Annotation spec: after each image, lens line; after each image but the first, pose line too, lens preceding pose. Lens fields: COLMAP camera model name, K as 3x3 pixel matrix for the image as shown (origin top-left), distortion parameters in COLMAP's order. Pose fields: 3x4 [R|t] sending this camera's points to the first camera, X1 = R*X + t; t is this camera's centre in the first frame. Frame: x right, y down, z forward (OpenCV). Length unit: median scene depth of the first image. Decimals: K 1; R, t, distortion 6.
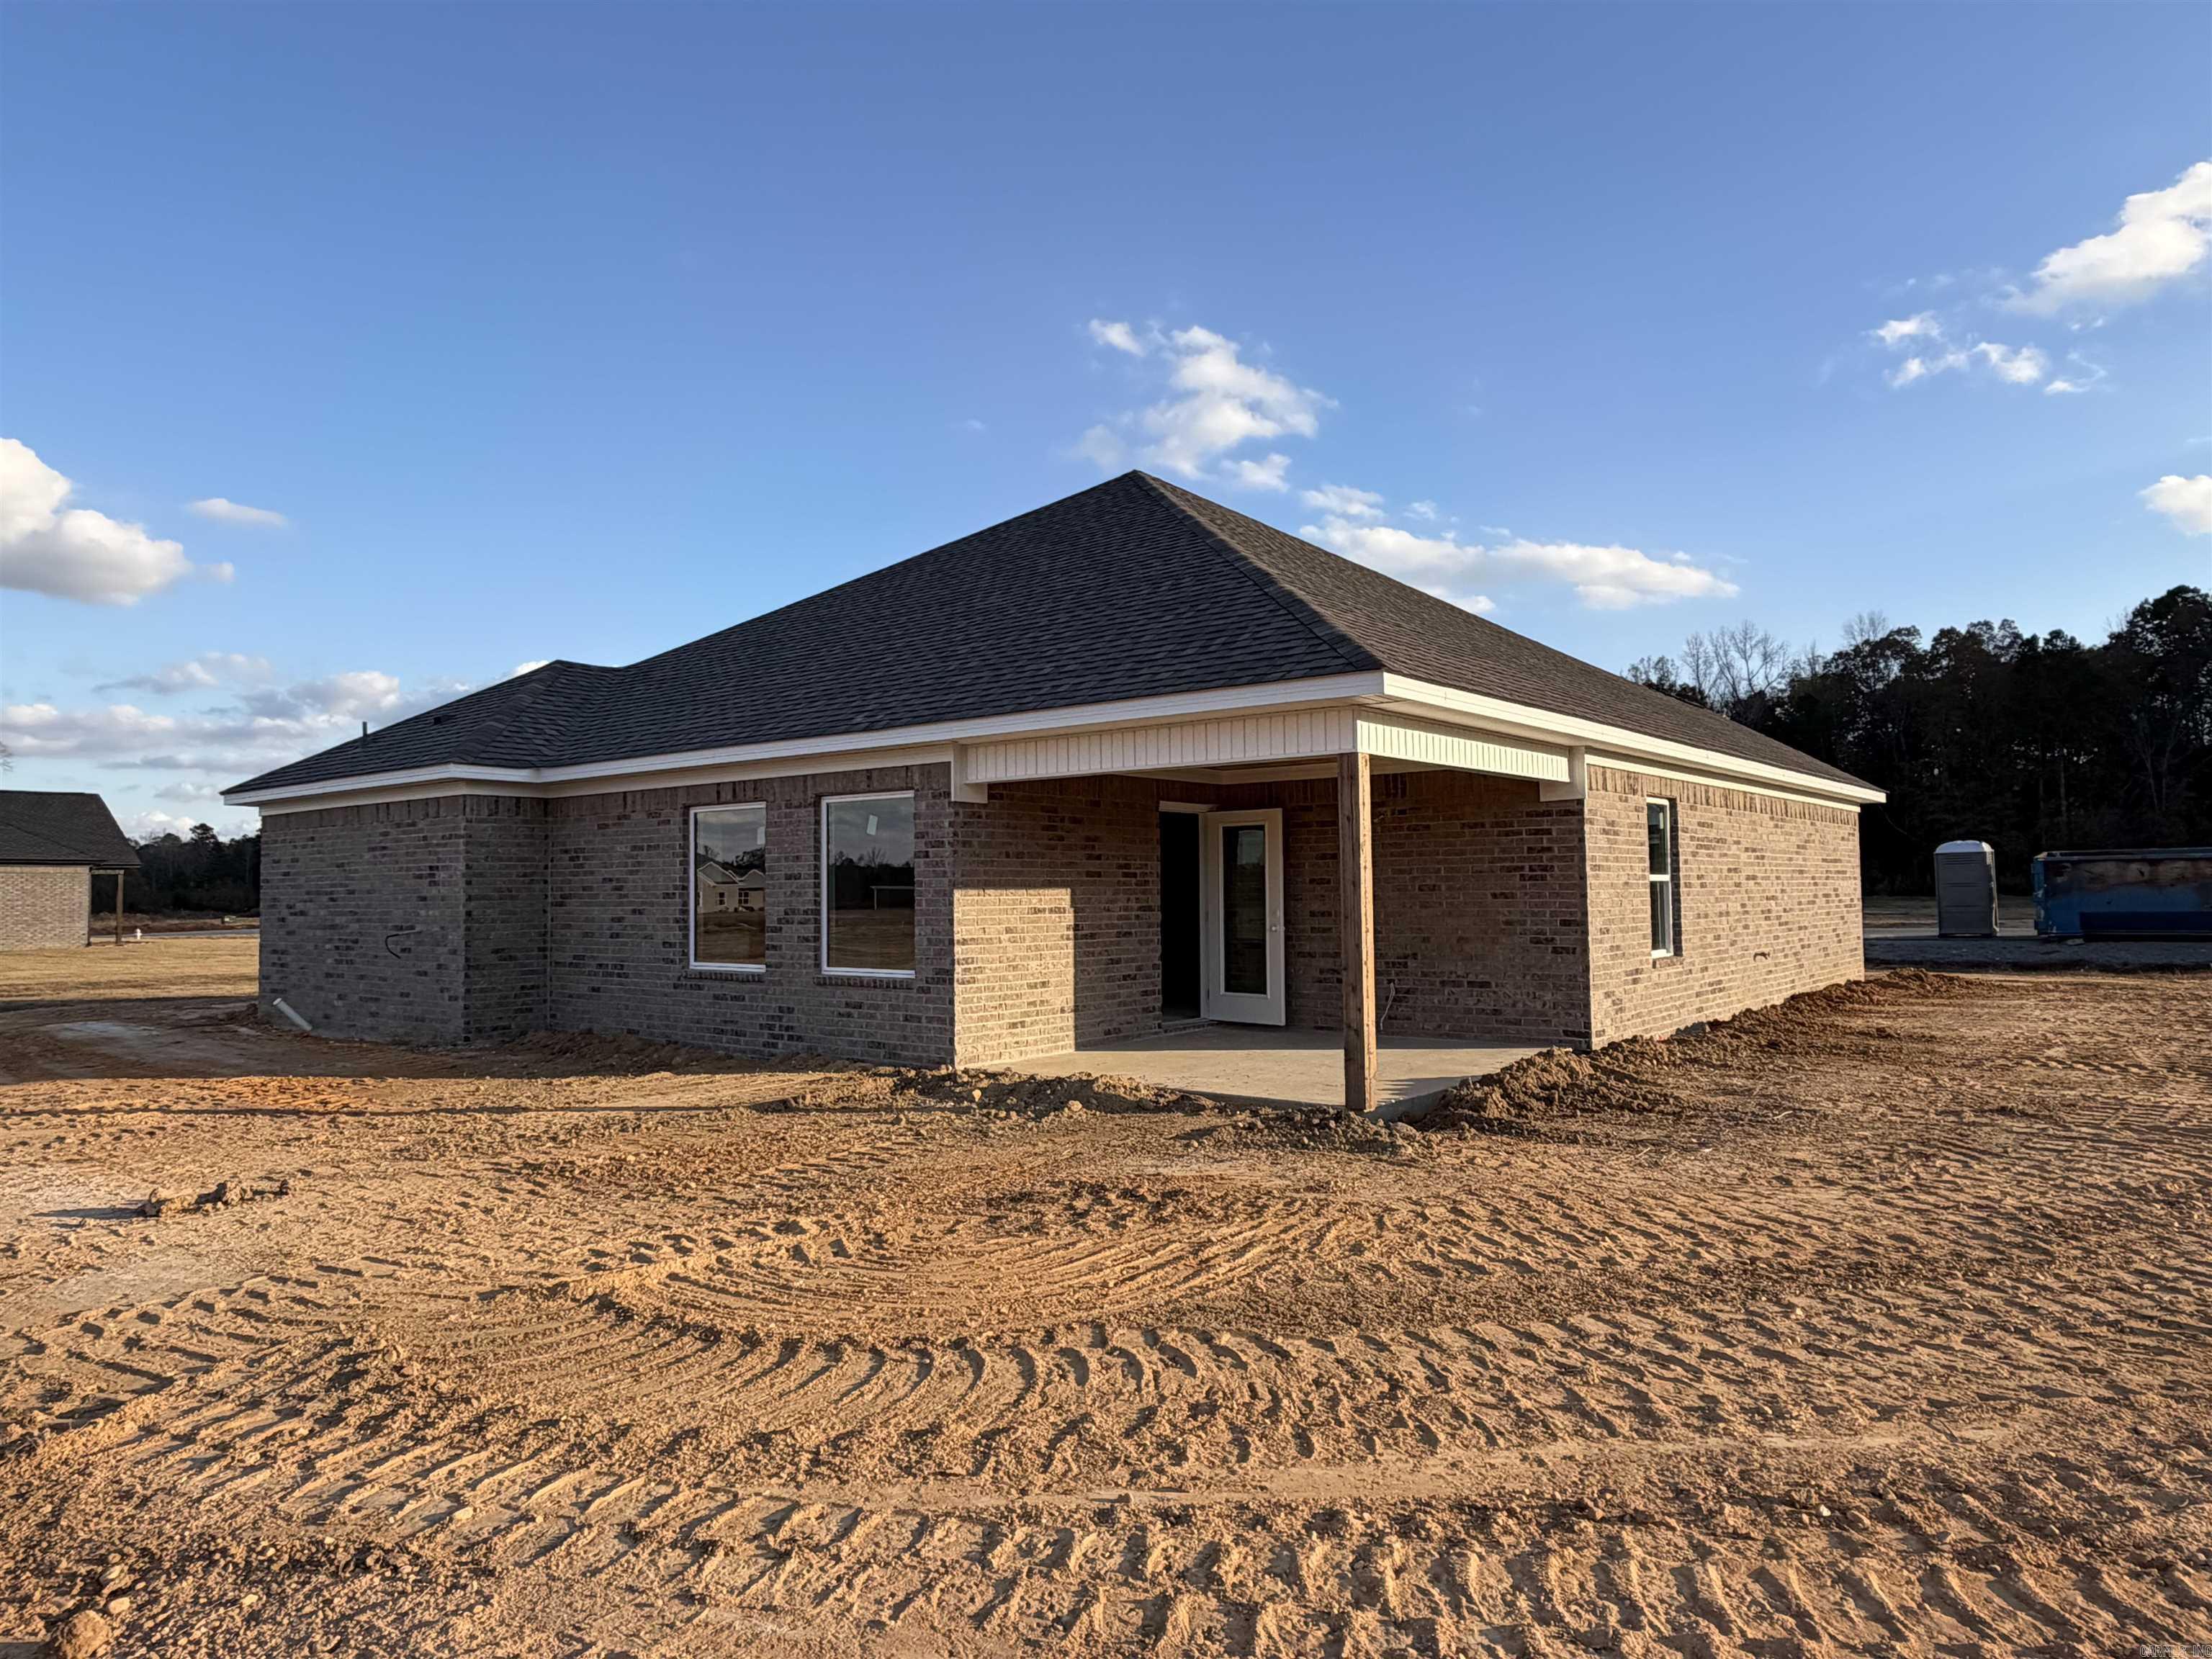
lens RADIAL K [[1421.6, 0, 1119.2], [0, 1421.6, 834.9], [0, 0, 1]] dist [-0.003386, -0.000427]
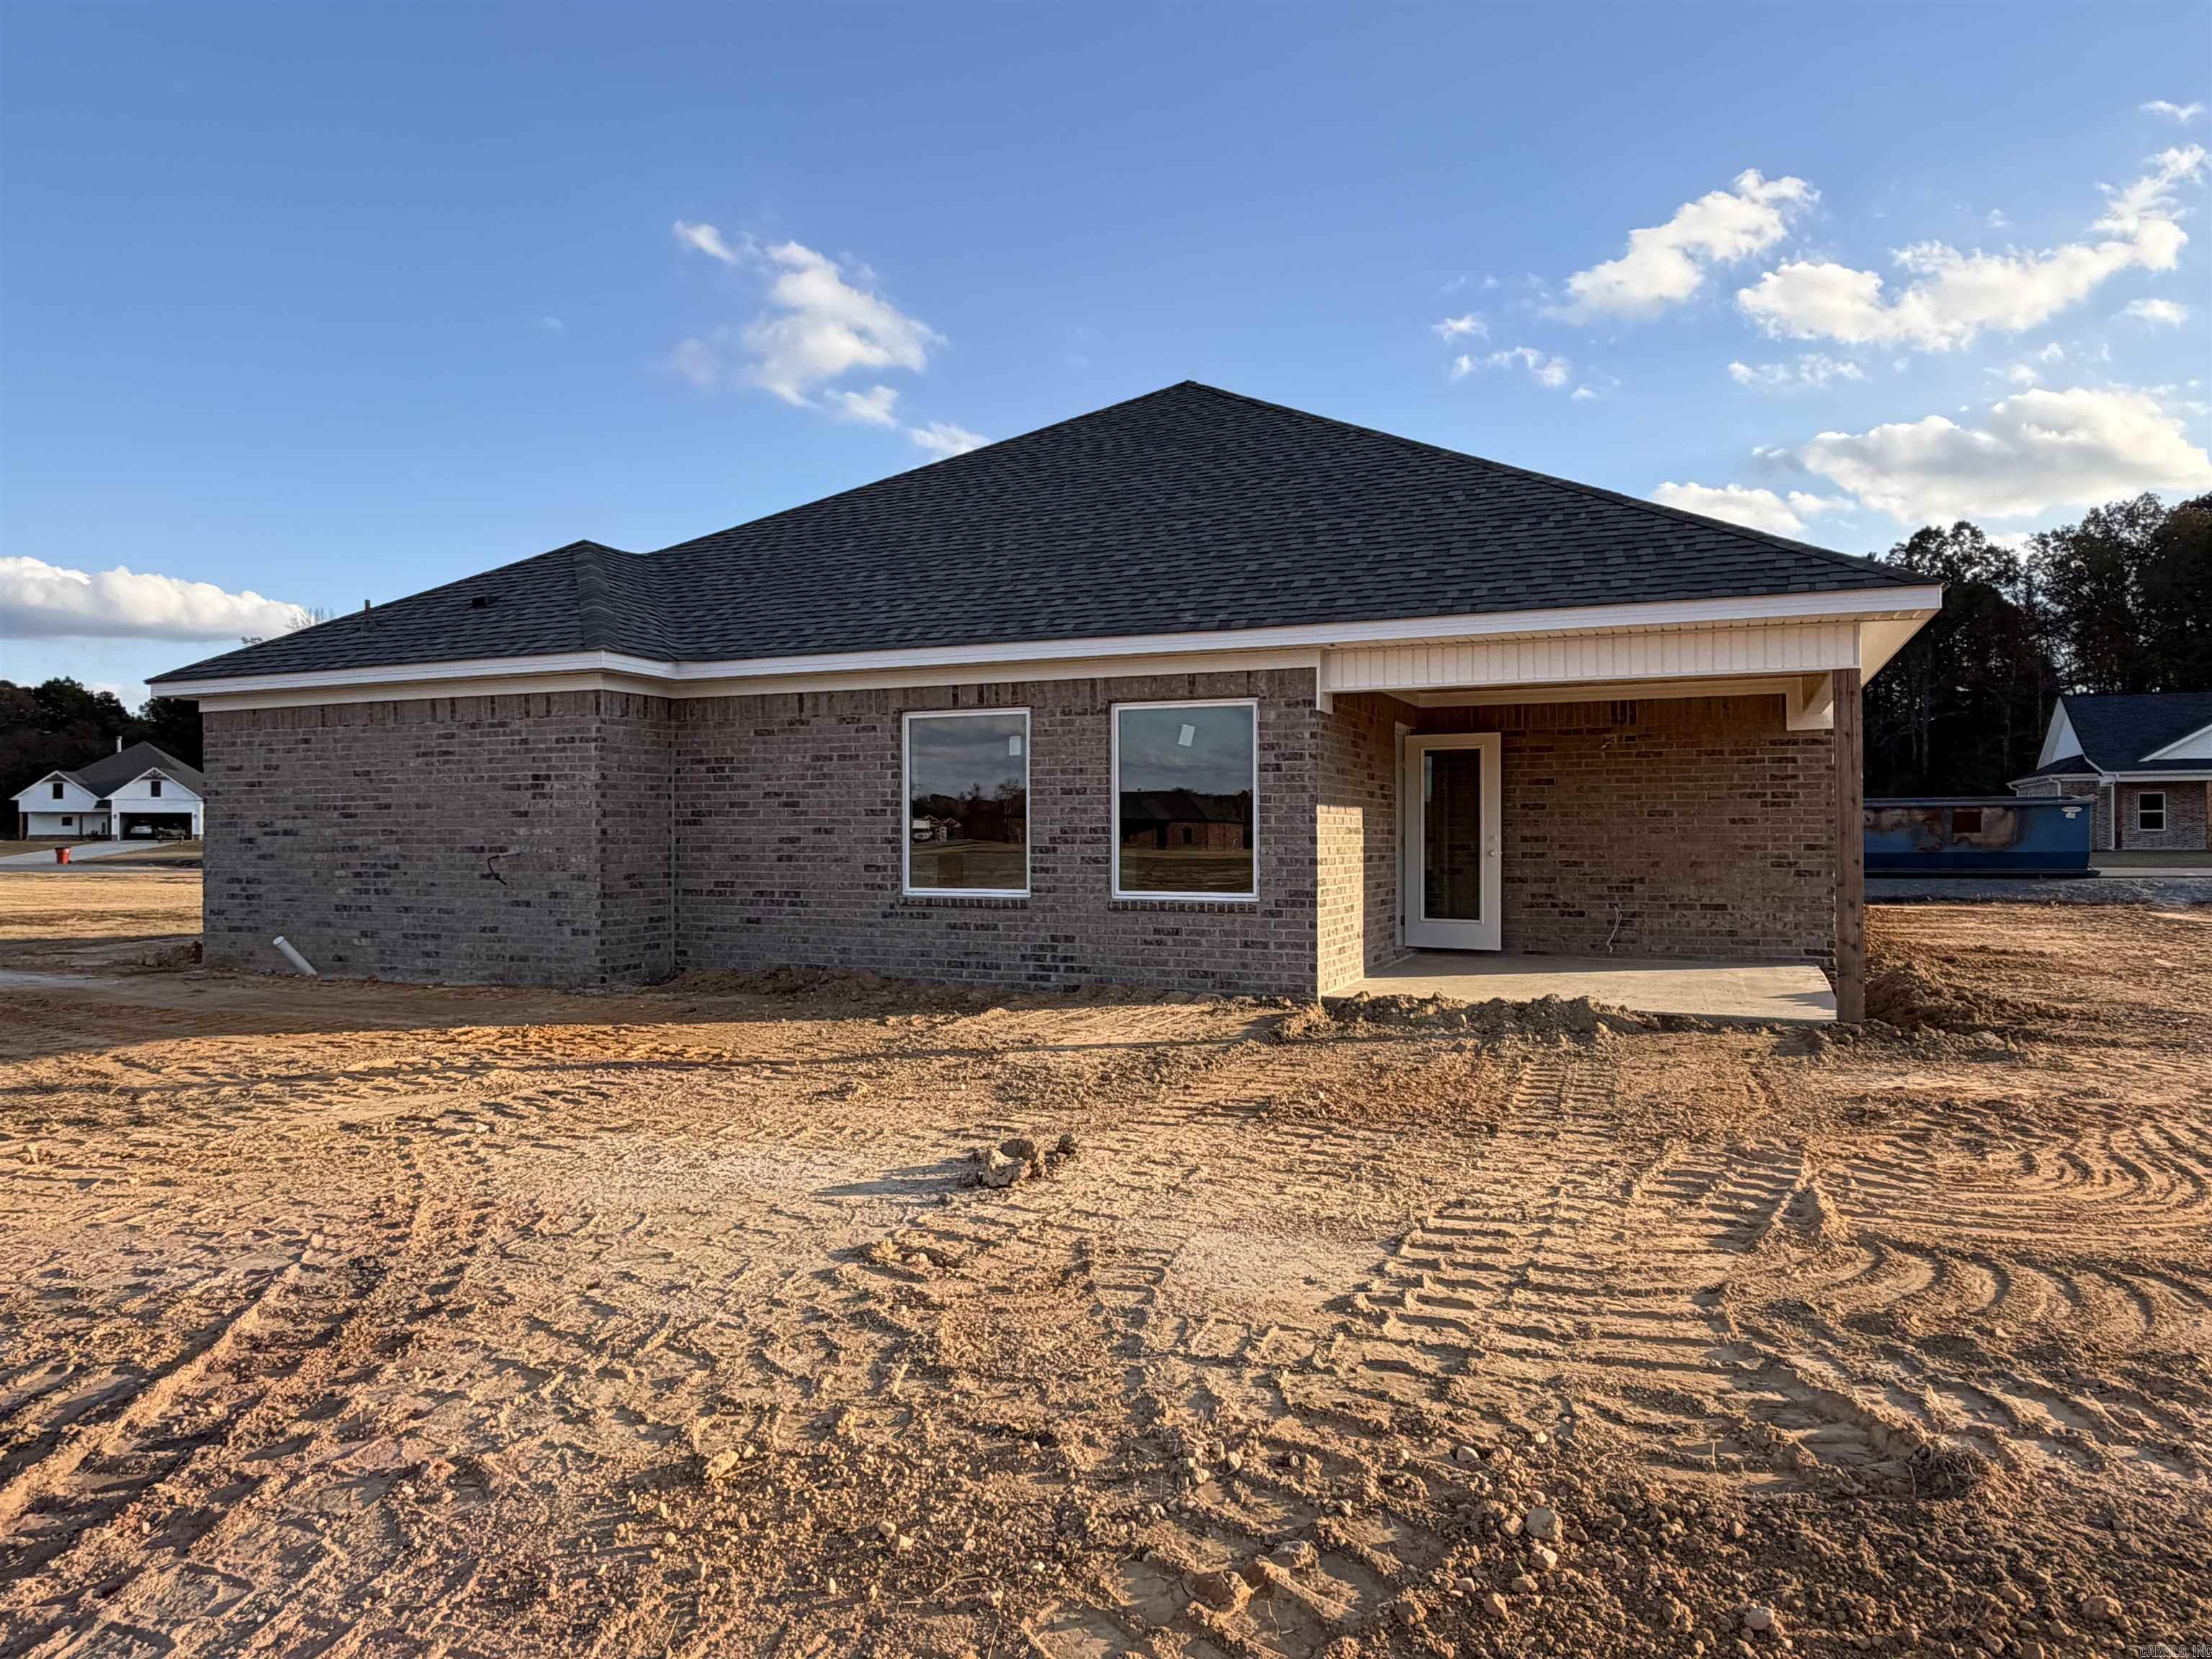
lens RADIAL K [[1421.6, 0, 1119.2], [0, 1421.6, 834.9], [0, 0, 1]] dist [-0.003386, -0.000427]
pose [[0.964999, 0.008400, 0.262117, -0.419362], [-0.018826, 0.999127, 0.037290, 0.021929], [-0.261575, -0.040919, 0.964315, 0.117653]]
